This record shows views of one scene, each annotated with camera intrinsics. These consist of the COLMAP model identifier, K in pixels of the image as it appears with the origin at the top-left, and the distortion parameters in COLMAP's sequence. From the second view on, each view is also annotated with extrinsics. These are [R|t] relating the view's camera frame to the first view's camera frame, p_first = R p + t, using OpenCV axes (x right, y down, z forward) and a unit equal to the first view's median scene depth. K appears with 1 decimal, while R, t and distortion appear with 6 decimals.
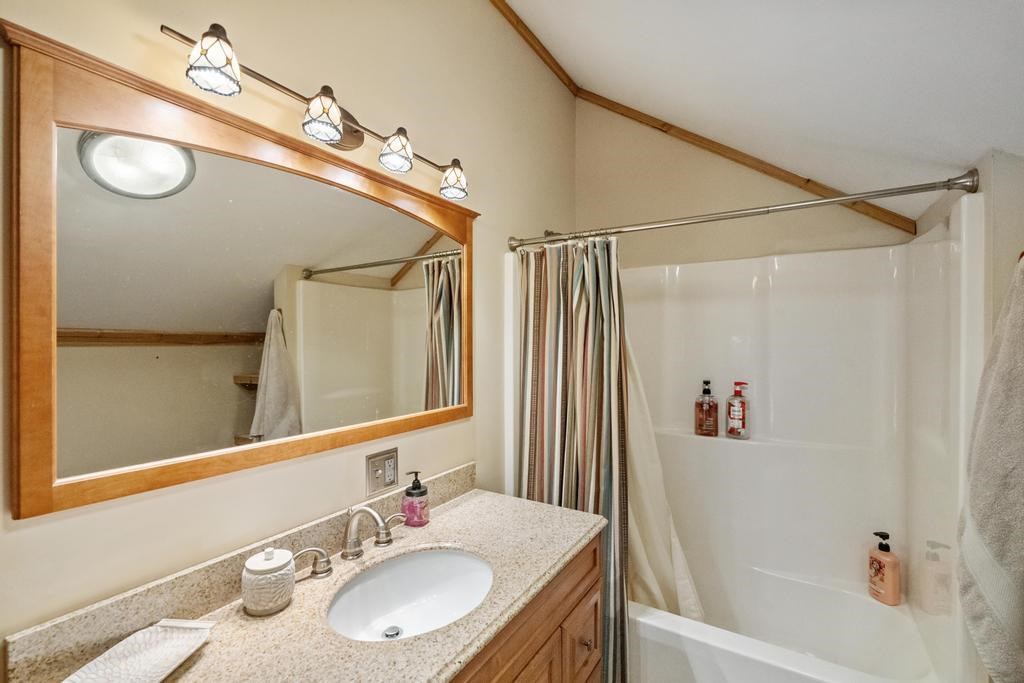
lens RADIAL K [[454.2, 0, 512.0], [0, 454.2, 341.5], [0, 0, 1]] dist [-0.001086, -0.000237]
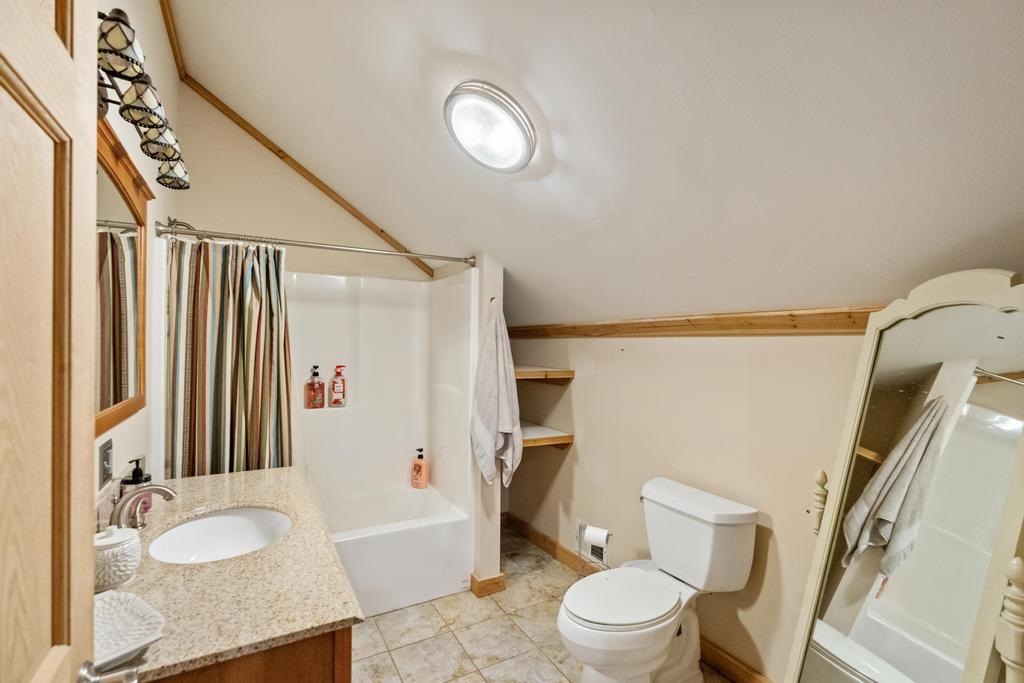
lens RADIAL K [[467.2, 0, 512.0], [0, 467.2, 341.5], [0, 0, 1]] dist [-0.000577, 0.000009]
pose [[0.476543, 0.011230, 0.879080, -0.576589], [-0.009214, 0.999927, -0.007779, 0.028010], [-0.879103, -0.004392, 0.476611, -0.146603]]
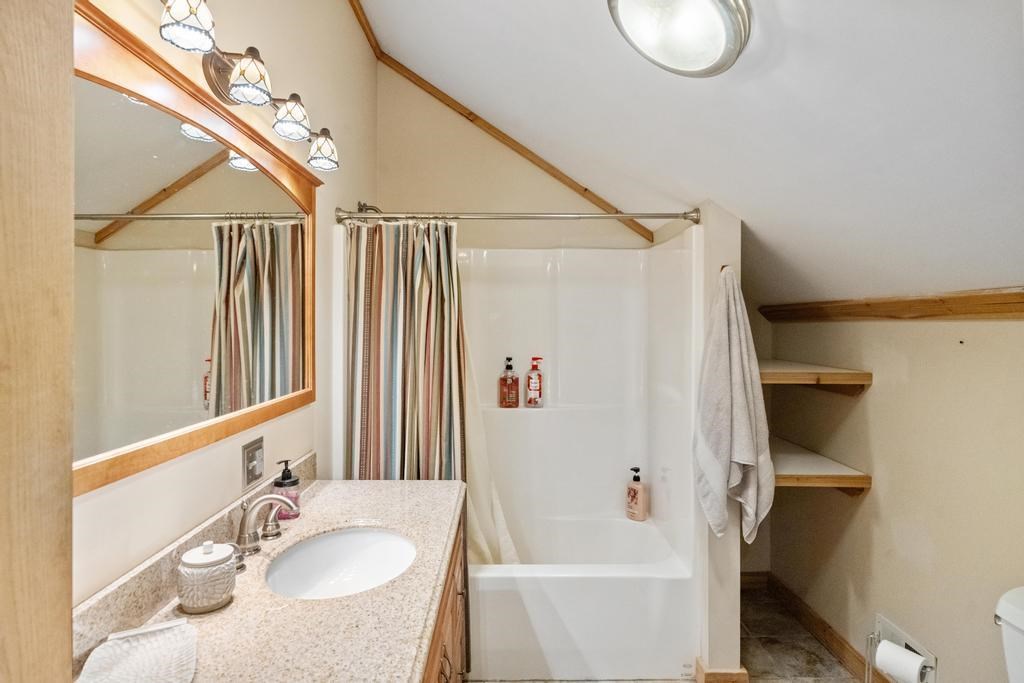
lens RADIAL K [[554.4, 0, 512.2], [0, 554.4, 318.8], [0, 0, 1]] dist [0.000431, 0.000481]
pose [[0.841713, 0.006503, 0.539887, -0.352356], [-0.001481, 0.999952, -0.009735, 0.007847], [-0.539924, 0.007394, 0.841681, -0.159724]]
